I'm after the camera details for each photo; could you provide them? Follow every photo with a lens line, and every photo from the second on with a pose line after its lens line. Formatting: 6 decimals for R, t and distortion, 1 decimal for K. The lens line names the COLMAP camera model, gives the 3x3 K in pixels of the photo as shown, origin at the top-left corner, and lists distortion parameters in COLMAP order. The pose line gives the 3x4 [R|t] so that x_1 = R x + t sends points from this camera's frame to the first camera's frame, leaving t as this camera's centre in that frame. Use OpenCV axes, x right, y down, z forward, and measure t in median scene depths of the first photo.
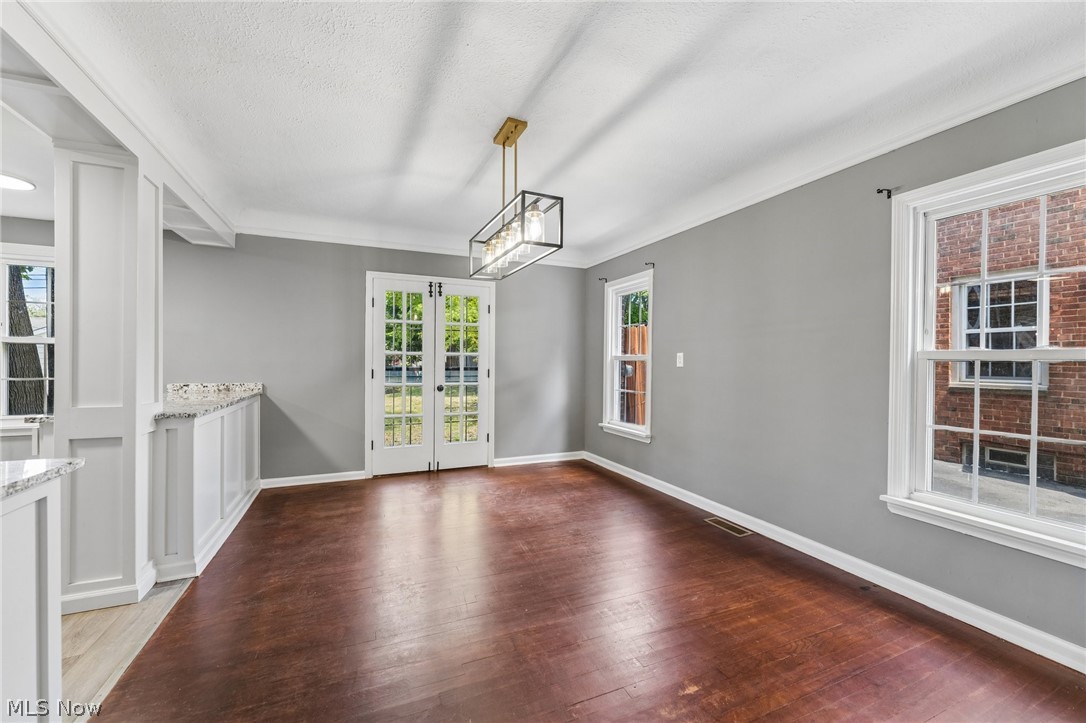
lens RADIAL K [[432.8, 0, 544.1], [0, 432.8, 362.1], [0, 0, 1]] dist [-0.003277, 0.000207]
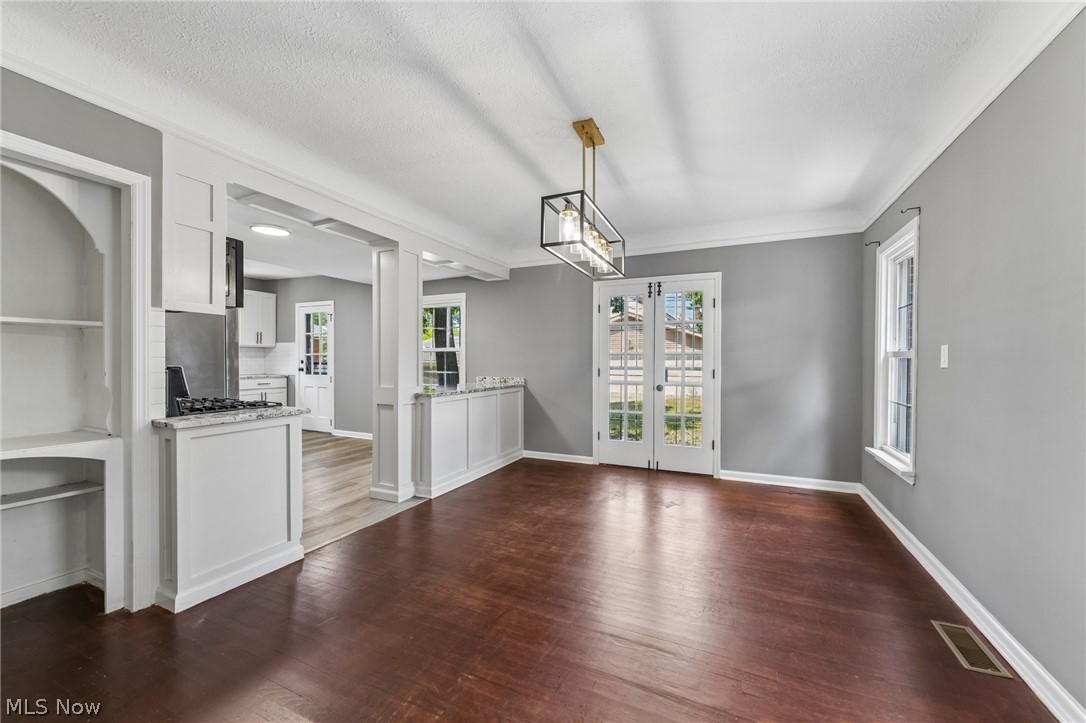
lens RADIAL K [[432.8, 0, 537.2], [0, 432.8, 361.1], [0, 0, 1]] dist [-0.003277, 0.000207]
pose [[0.658644, -0.005000, -0.752438, 0.354281], [0.000737, 0.999982, -0.005999, 0.004610], [0.752454, 0.003397, 0.658636, 0.144086]]
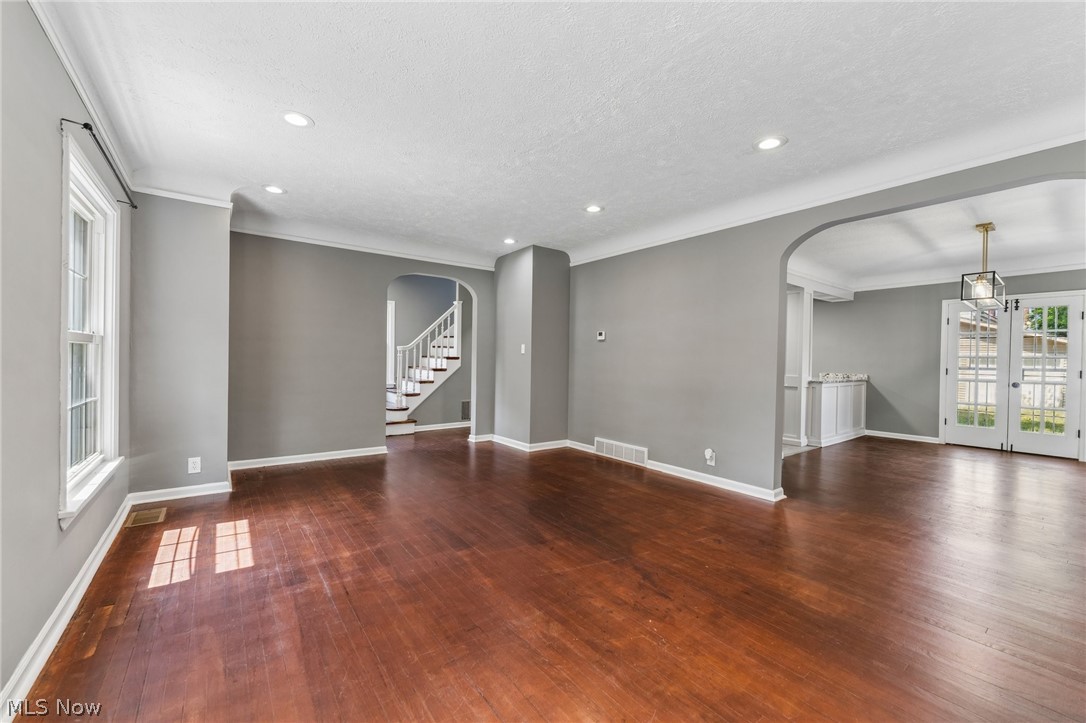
lens RADIAL K [[432.8, 0, 537.3], [0, 432.8, 364.2], [0, 0, 1]] dist [-0.003277, 0.000207]
pose [[0.229907, 0.005894, -0.973195, 0.700199], [-0.015745, 0.999873, 0.002336, 0.021670], [0.973085, 0.014786, 0.229971, -0.664157]]
